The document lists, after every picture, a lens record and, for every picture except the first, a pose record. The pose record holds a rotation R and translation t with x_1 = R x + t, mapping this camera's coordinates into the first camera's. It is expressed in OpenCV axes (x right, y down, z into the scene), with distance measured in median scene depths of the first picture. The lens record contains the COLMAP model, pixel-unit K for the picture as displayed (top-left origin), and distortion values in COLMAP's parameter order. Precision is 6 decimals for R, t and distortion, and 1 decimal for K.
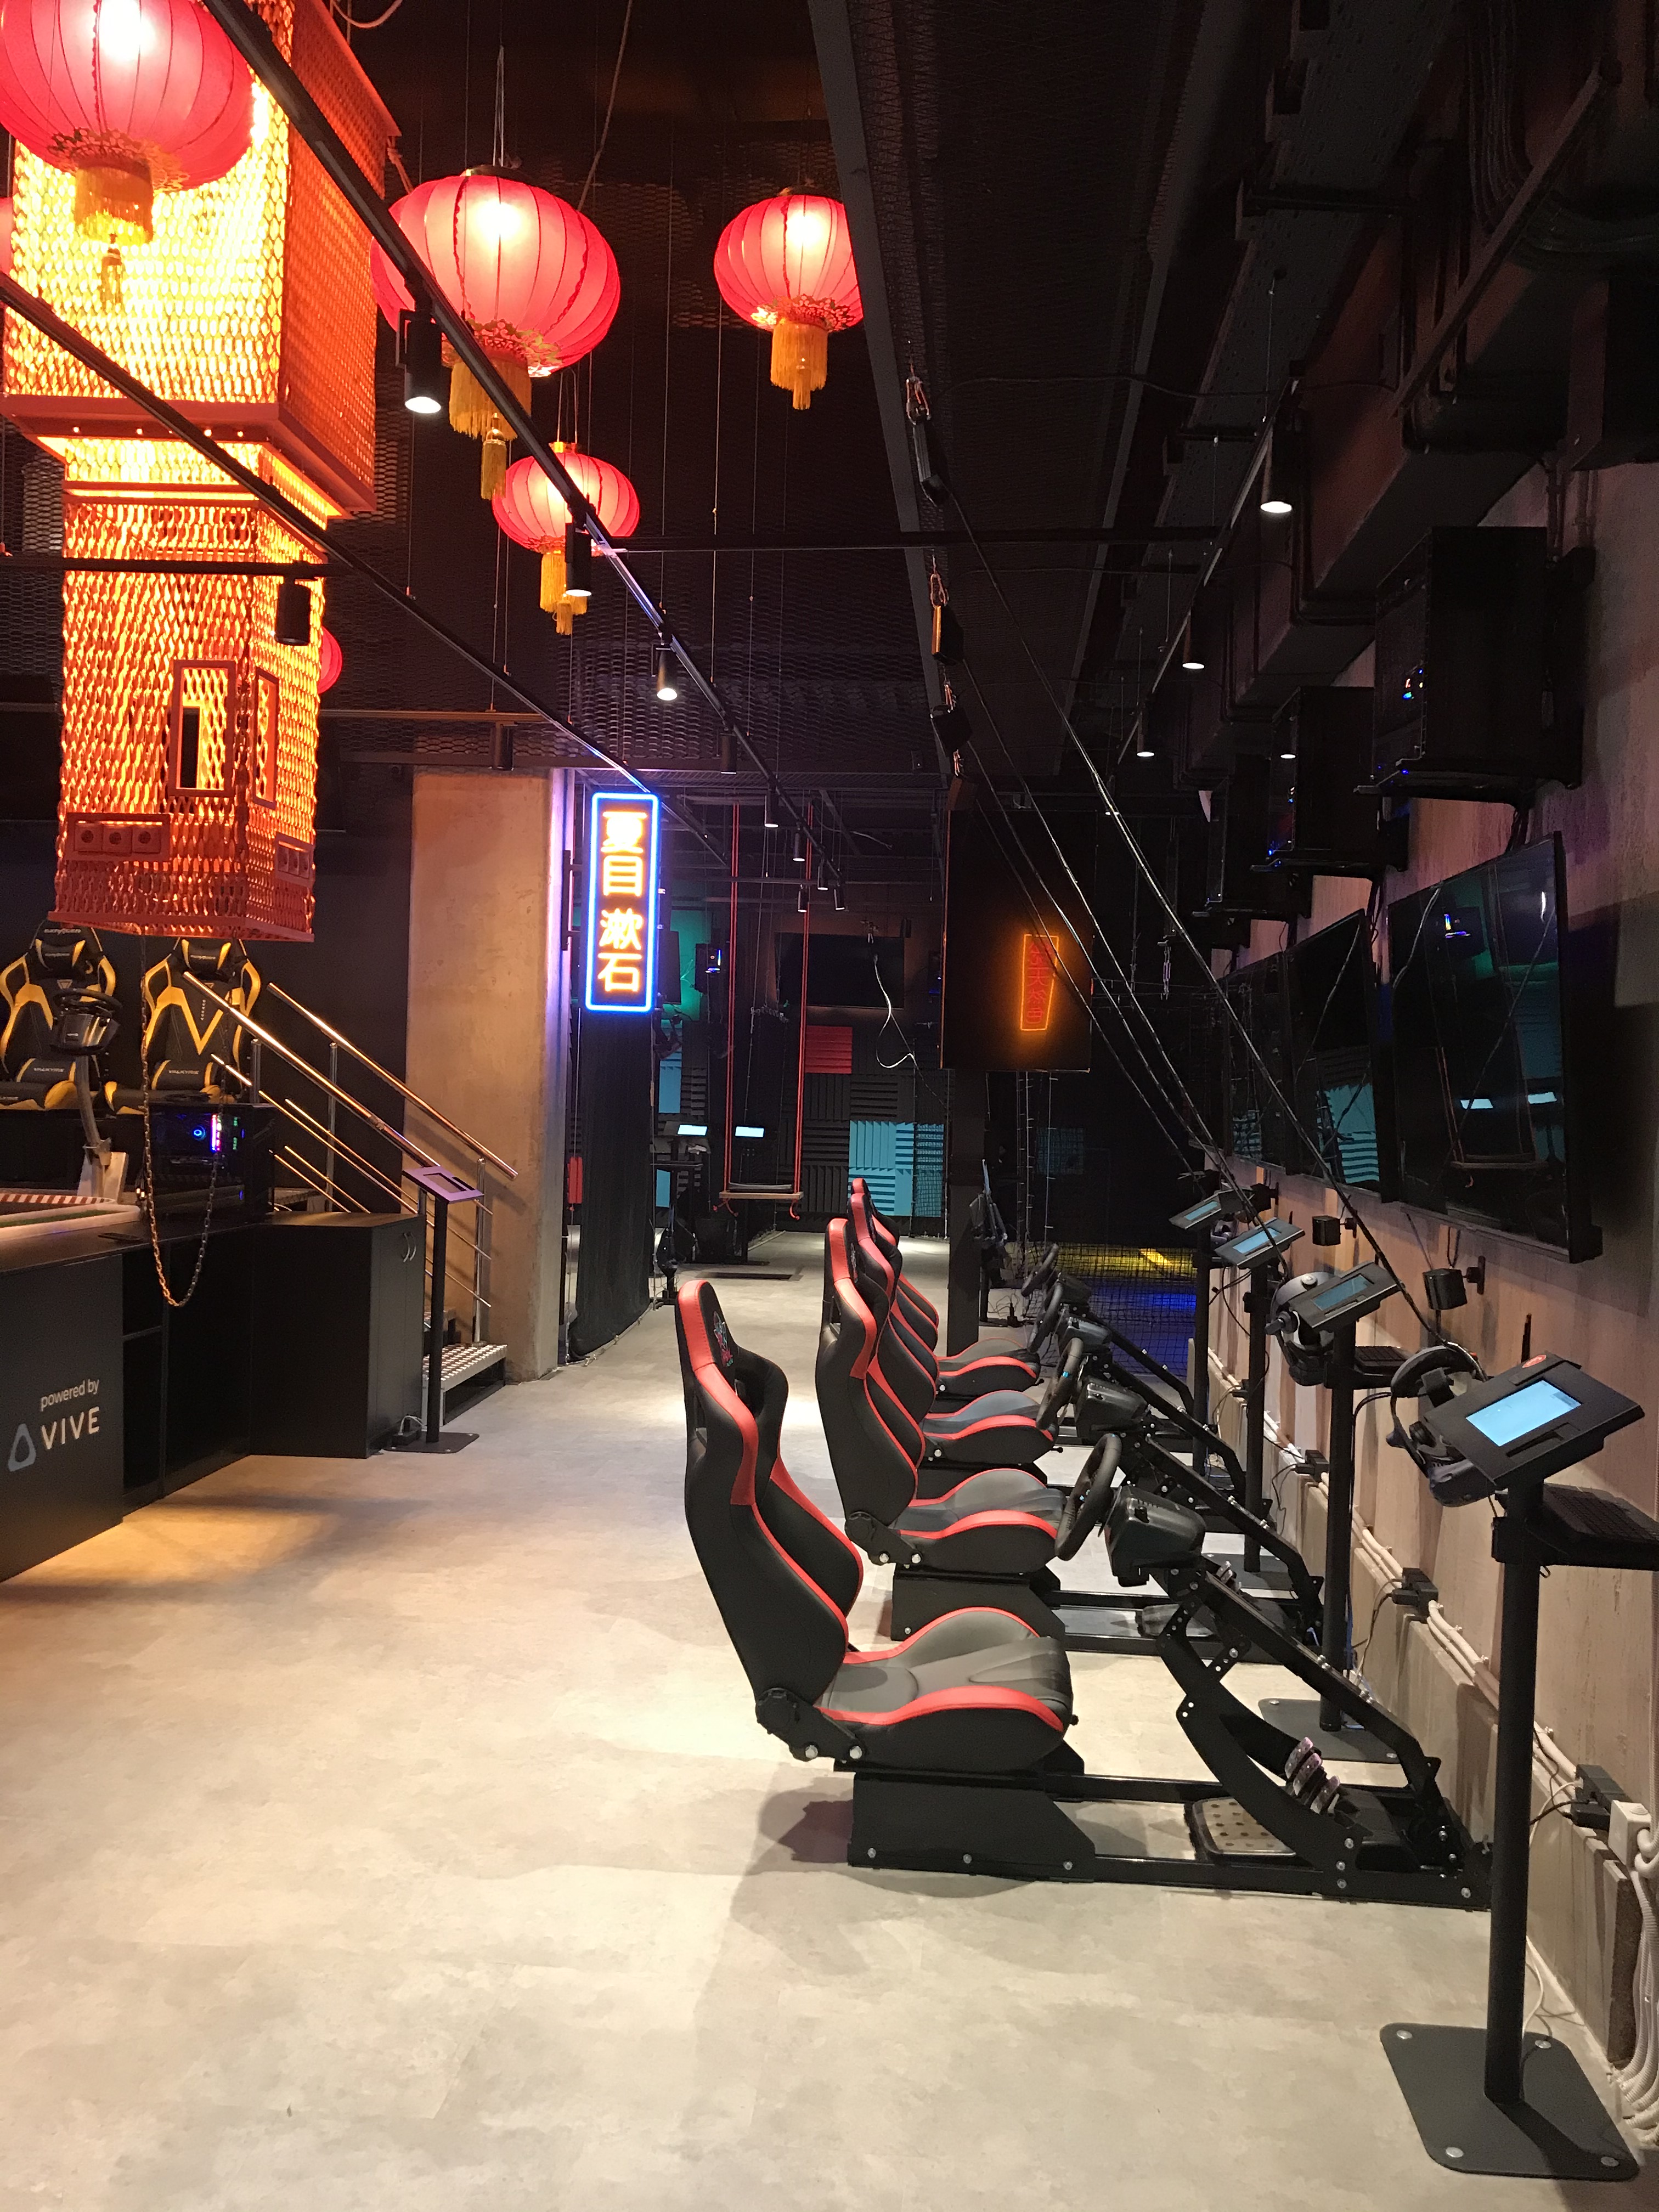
lens RADIAL K [[1786.2, 0, 860.8], [0, 1786.2, 1110.9], [0, 0, 1]] dist [-0.009751, -0.011052]
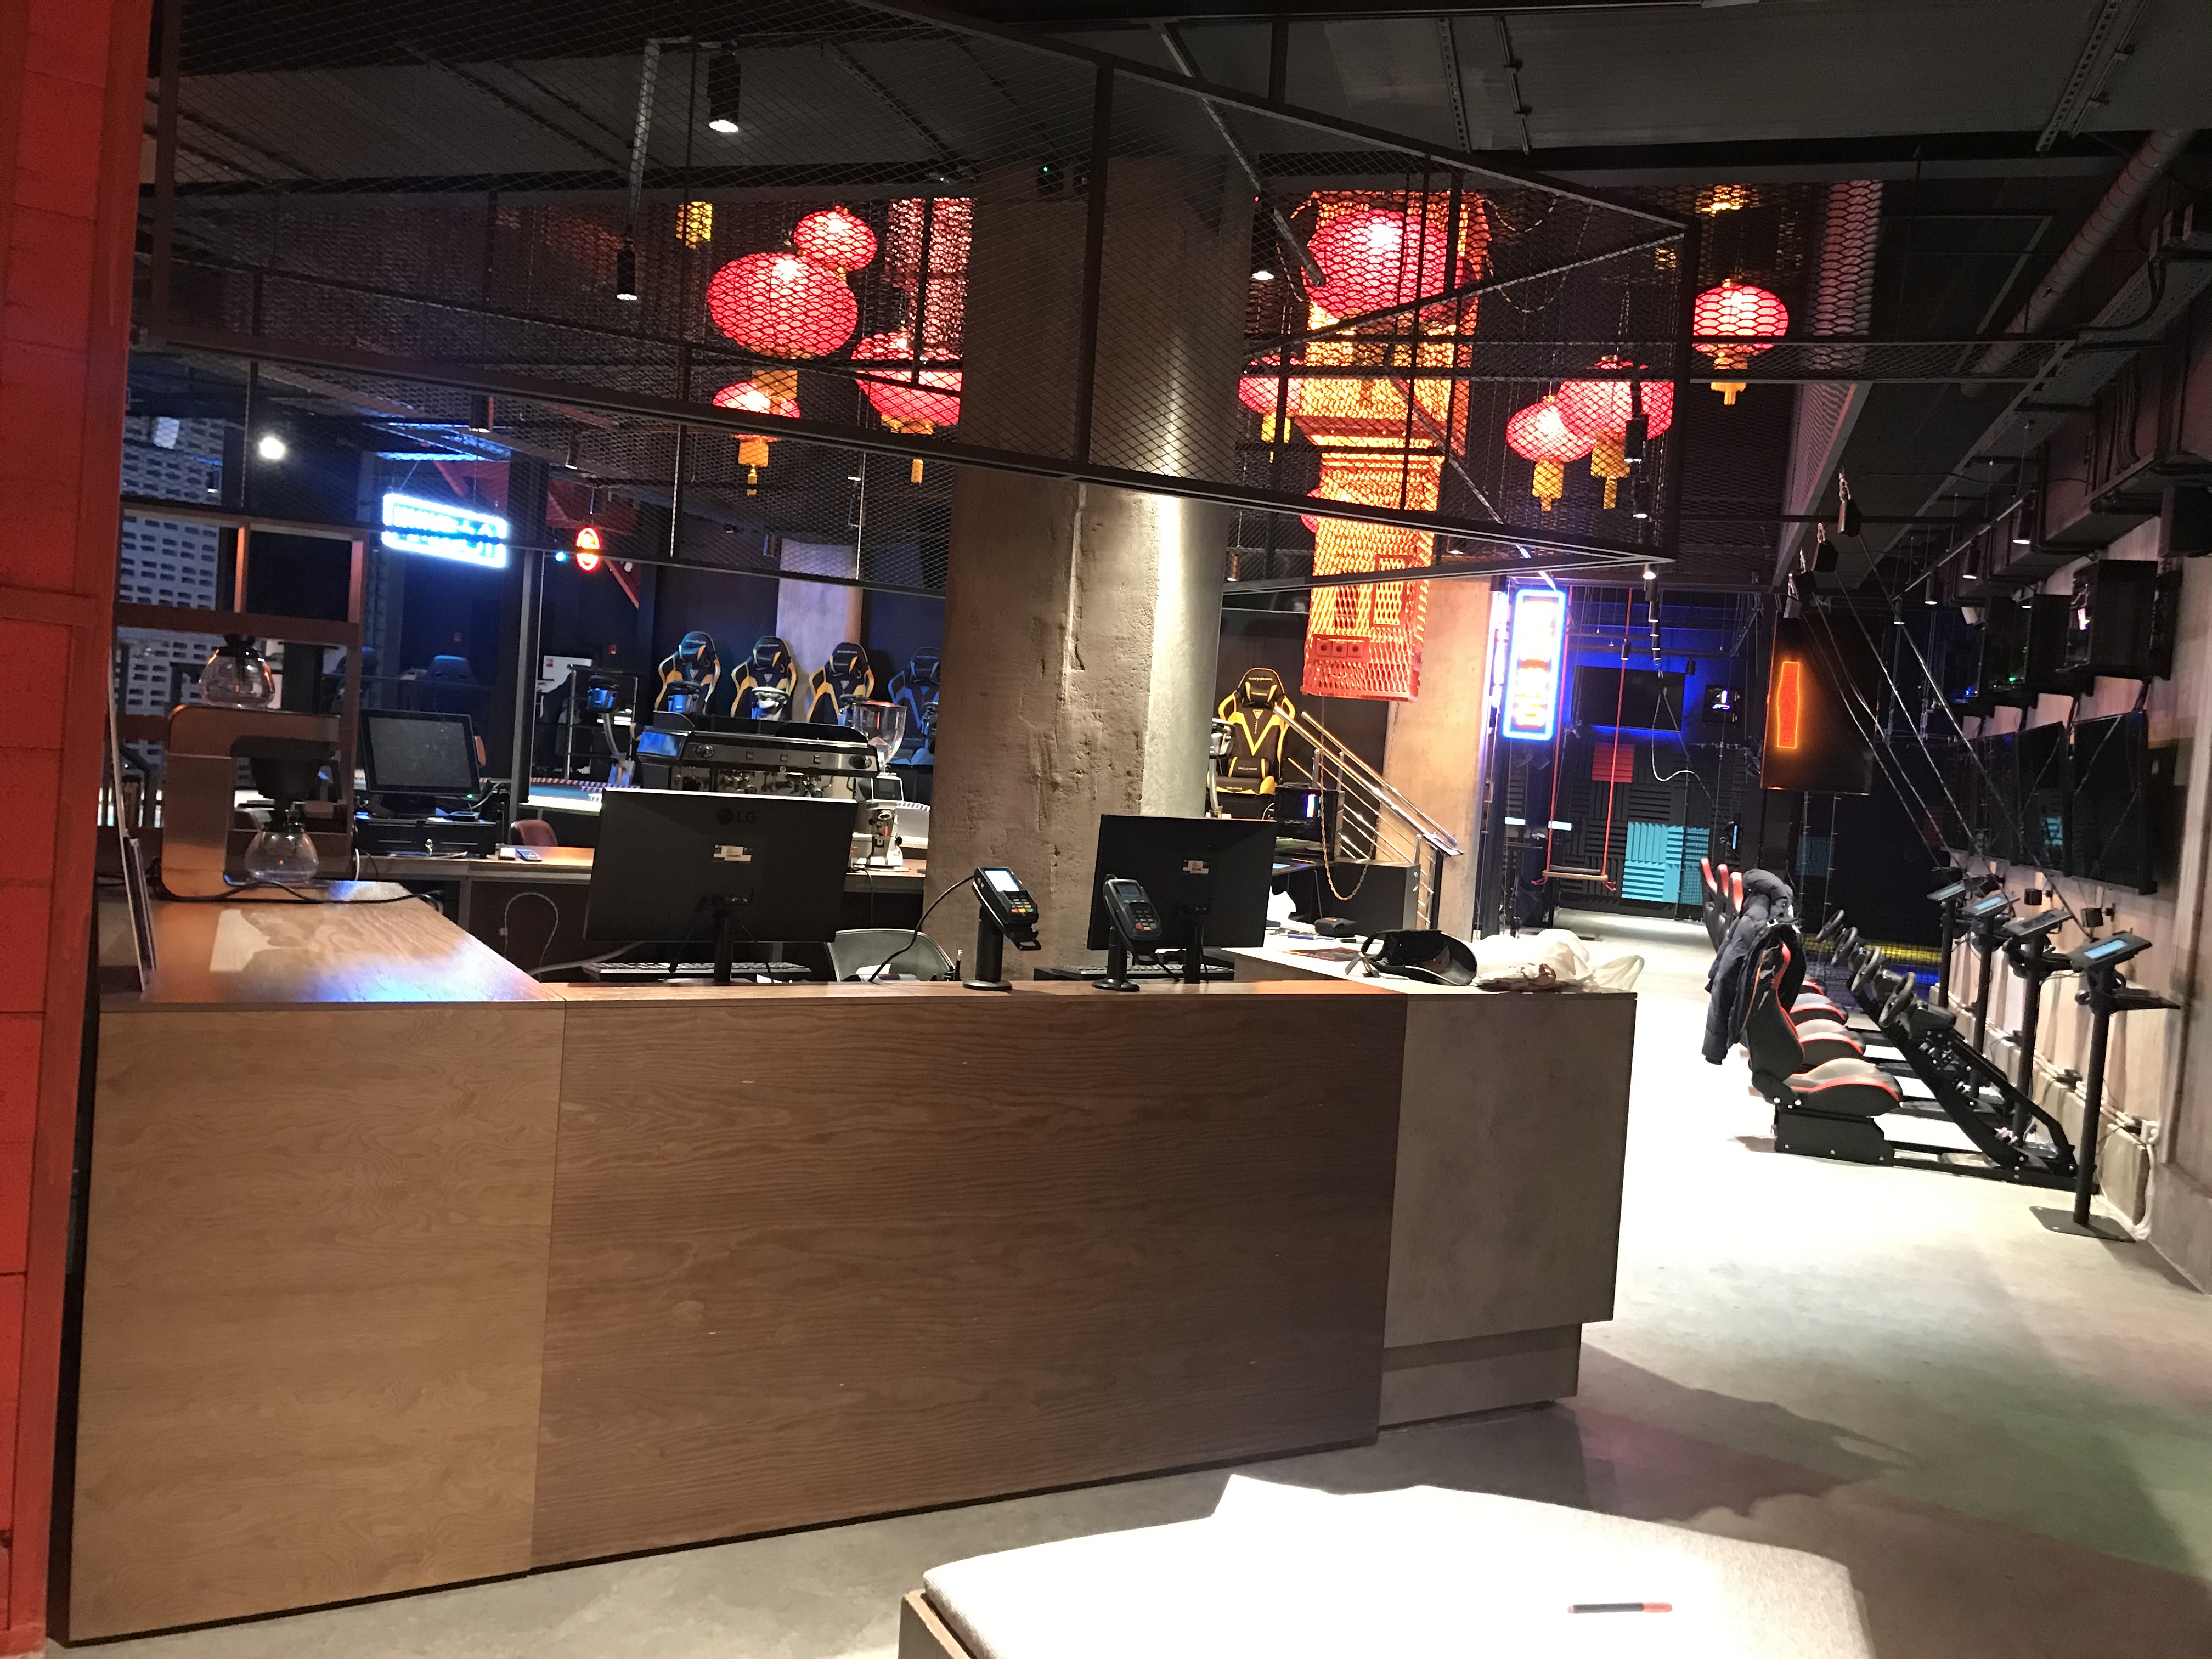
lens RADIAL K [[1768.7, 0, 1106.0], [0, 1768.7, 829.5], [0, 0, 1]] dist [-0.006914, 0.006815]
pose [[0.968710, 0.053015, -0.242469, -0.141017], [-0.049443, 0.998560, 0.020797, 0.007965], [0.243223, -0.008158, 0.969936, -0.623309]]
